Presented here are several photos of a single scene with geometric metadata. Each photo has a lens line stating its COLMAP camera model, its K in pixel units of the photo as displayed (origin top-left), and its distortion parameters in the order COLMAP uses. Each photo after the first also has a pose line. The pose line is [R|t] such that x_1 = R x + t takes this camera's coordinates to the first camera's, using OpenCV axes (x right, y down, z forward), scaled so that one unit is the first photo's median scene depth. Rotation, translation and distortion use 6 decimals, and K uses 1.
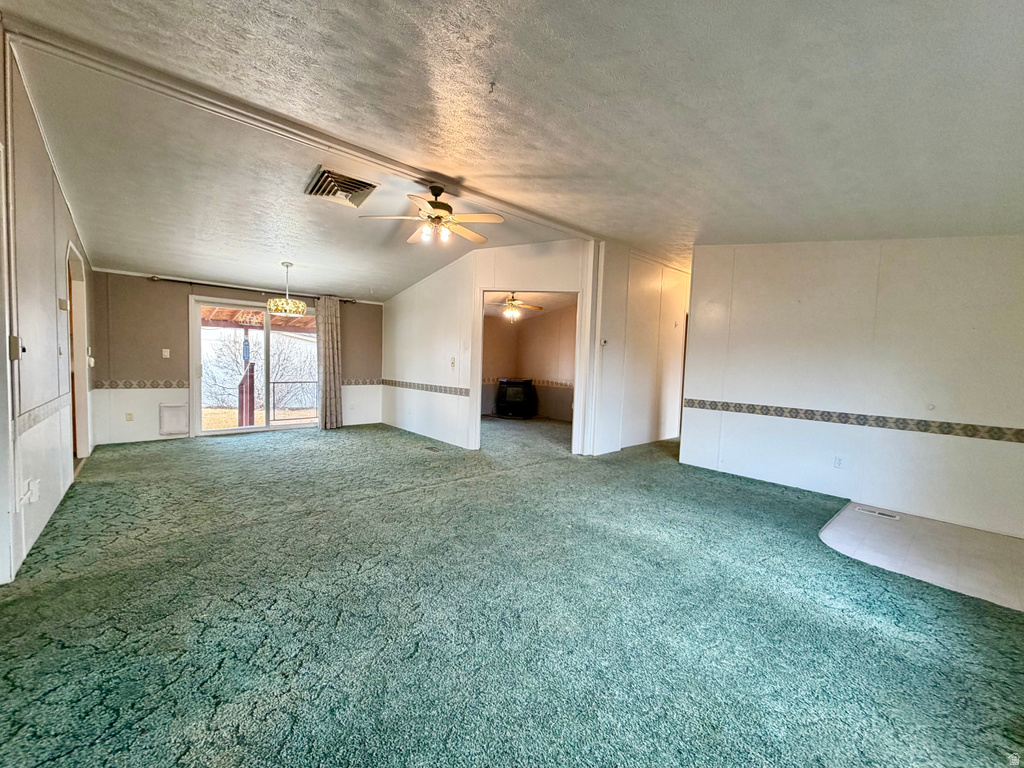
lens RADIAL K [[410.8, 0, 512.0], [0, 410.8, 384.0], [0, 0, 1]] dist [-0.000729, -0.000095]
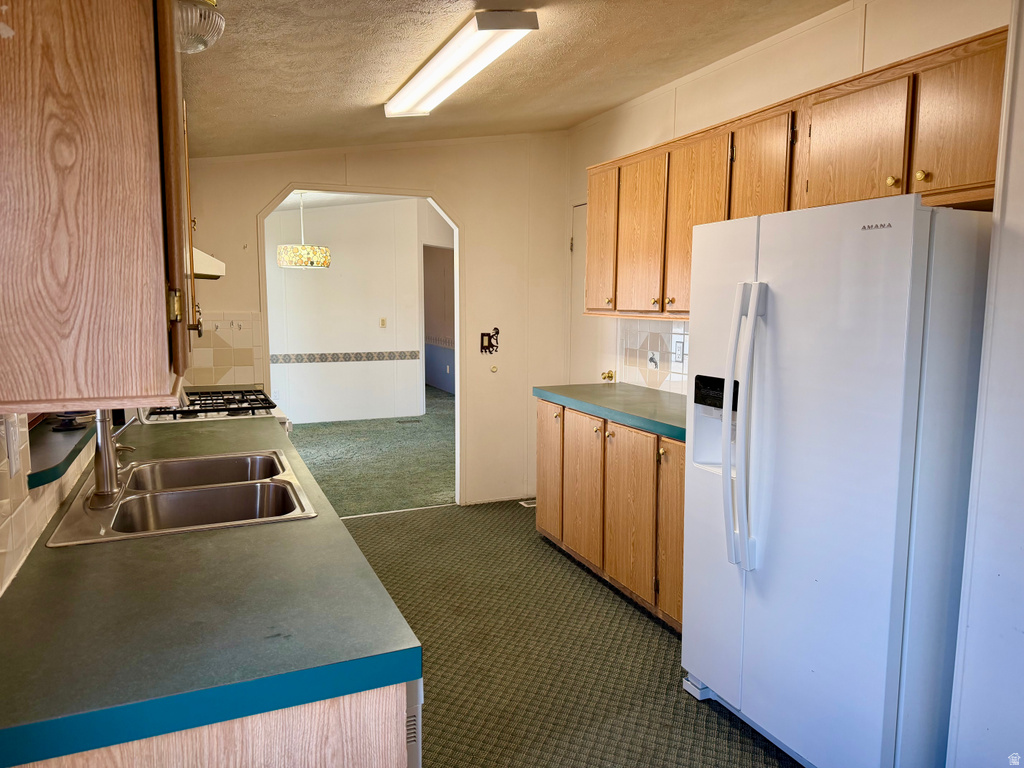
lens RADIAL K [[711.5, 0, 512.0], [0, 711.5, 384.0], [0, 0, 1]] dist [0.123605, -0.132372]
pose [[0.306457, -0.144450, 0.940861, -1.616293], [0.052292, 0.989481, 0.134882, -0.124127], [-0.950447, 0.007864, 0.310787, 0.315420]]
